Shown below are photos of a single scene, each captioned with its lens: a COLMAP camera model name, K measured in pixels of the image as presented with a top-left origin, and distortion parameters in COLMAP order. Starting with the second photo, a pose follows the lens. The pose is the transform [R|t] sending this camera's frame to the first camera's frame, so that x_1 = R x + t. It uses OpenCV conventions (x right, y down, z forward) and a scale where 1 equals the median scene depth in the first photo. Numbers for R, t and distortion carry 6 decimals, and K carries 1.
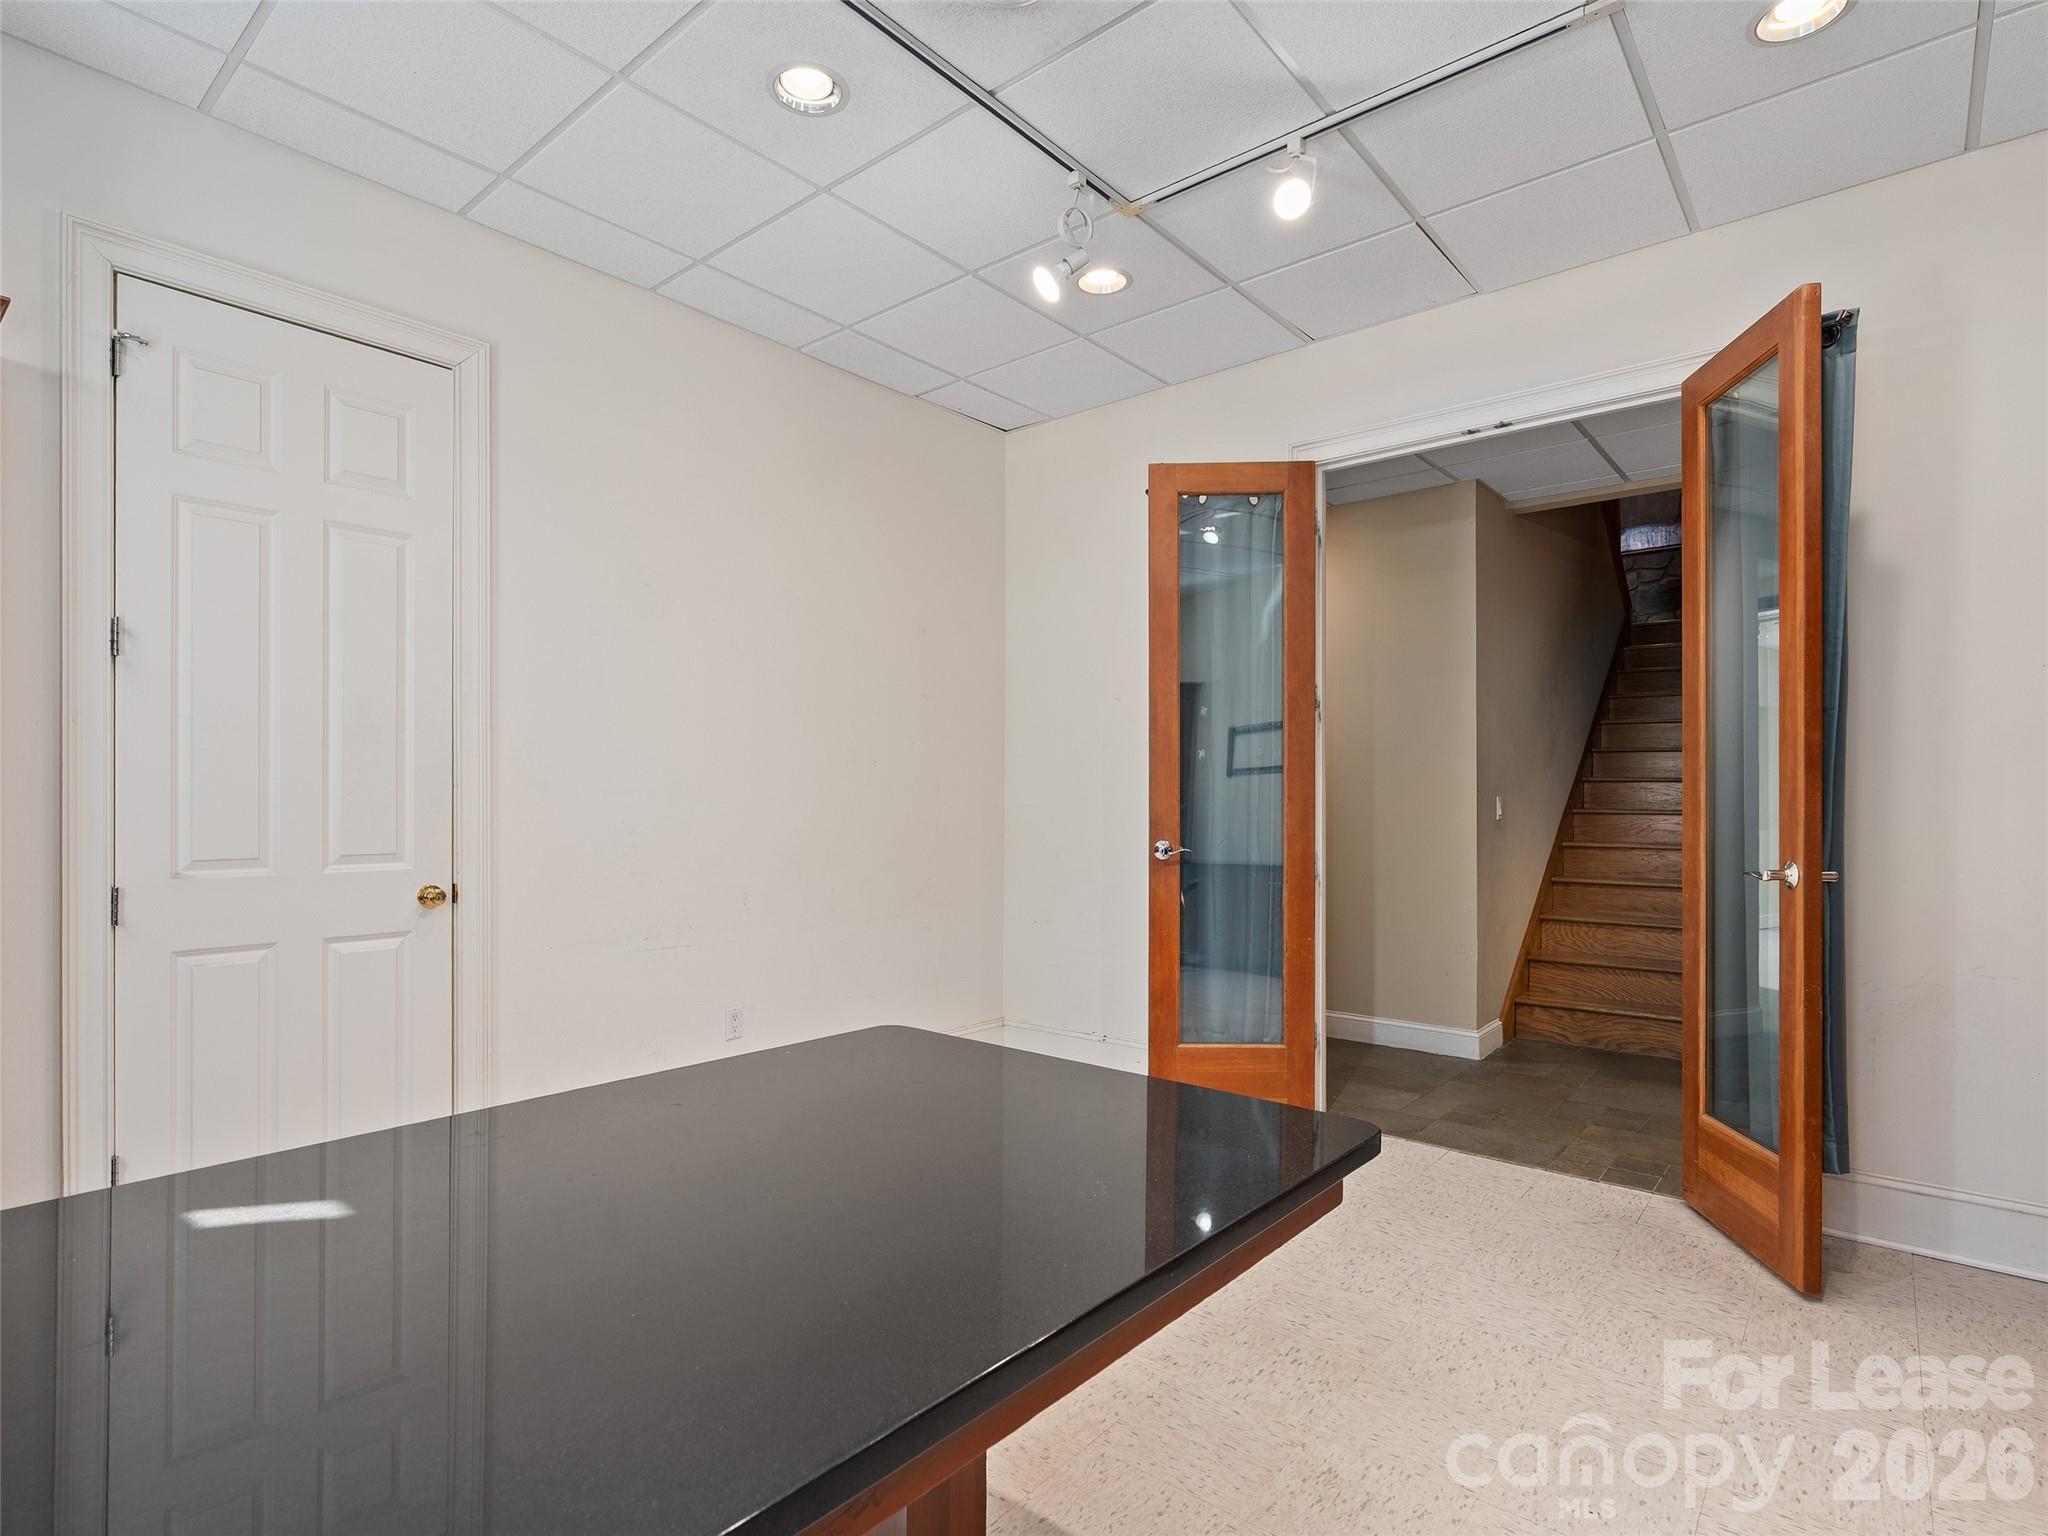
lens RADIAL K [[1046.5, 0, 1029.3], [0, 1046.5, 783.7], [0, 0, 1]] dist [-0.015950, -0.000300]
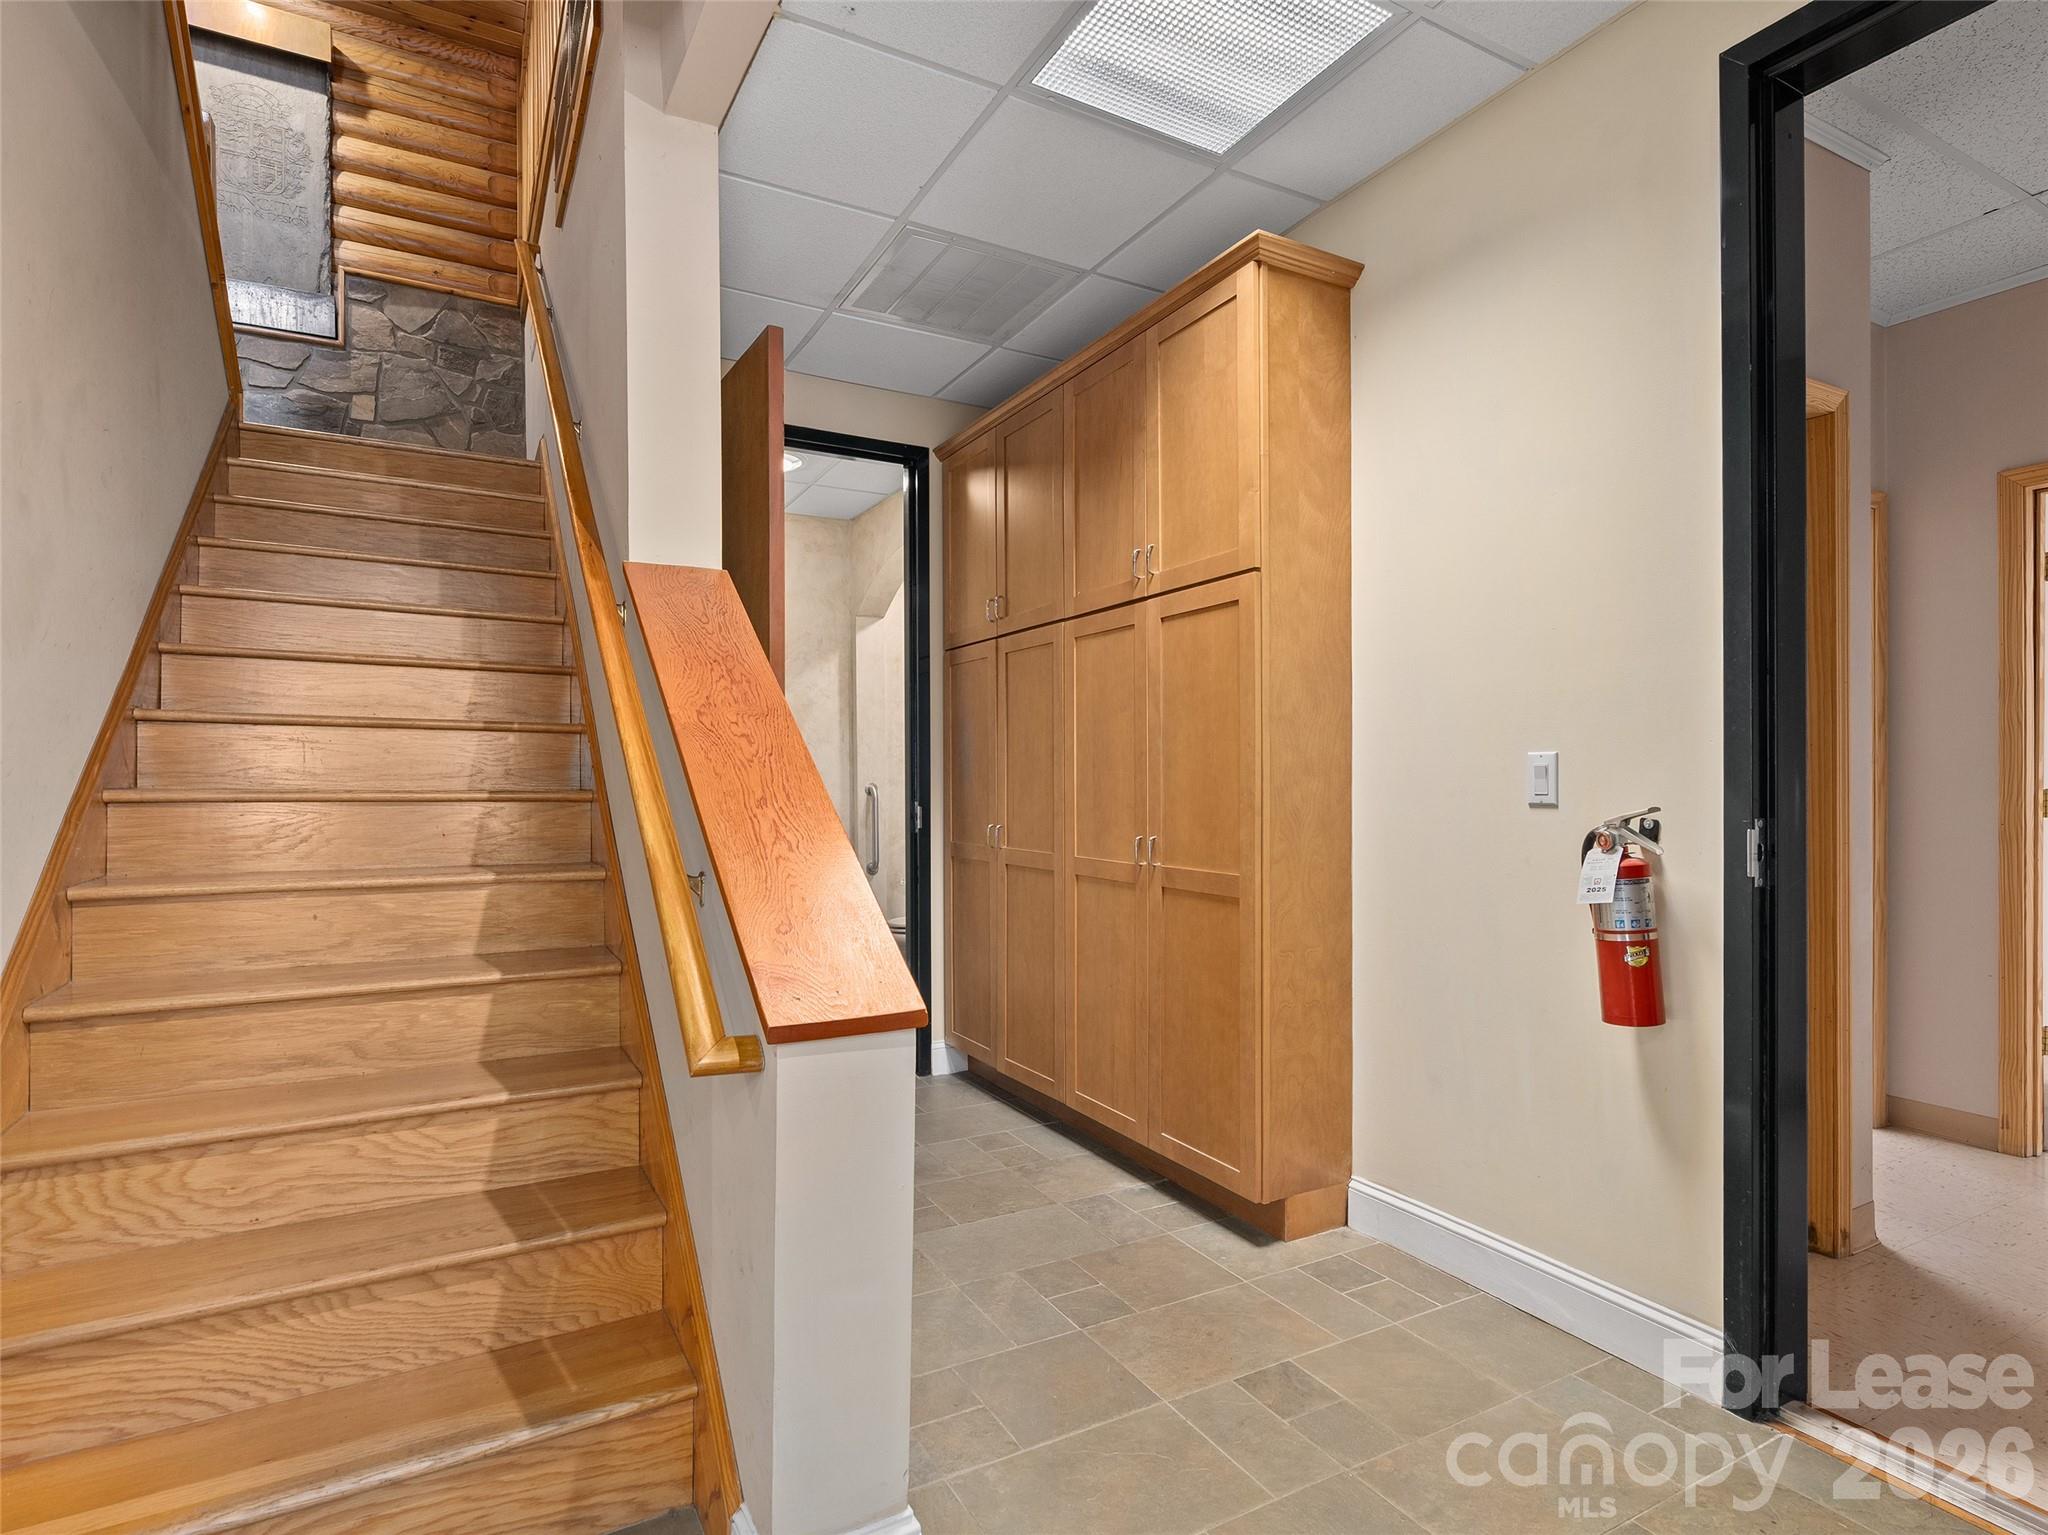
lens RADIAL K [[1046.5, 0, 1027.9], [0, 1046.5, 771.1], [0, 0, 1]] dist [-0.015950, -0.000300]
pose [[0.350261, 0.000221, 0.936652, 0.304647], [-0.012922, 0.999906, 0.004596, 0.012239], [-0.936563, -0.013714, 0.350231, 0.586324]]
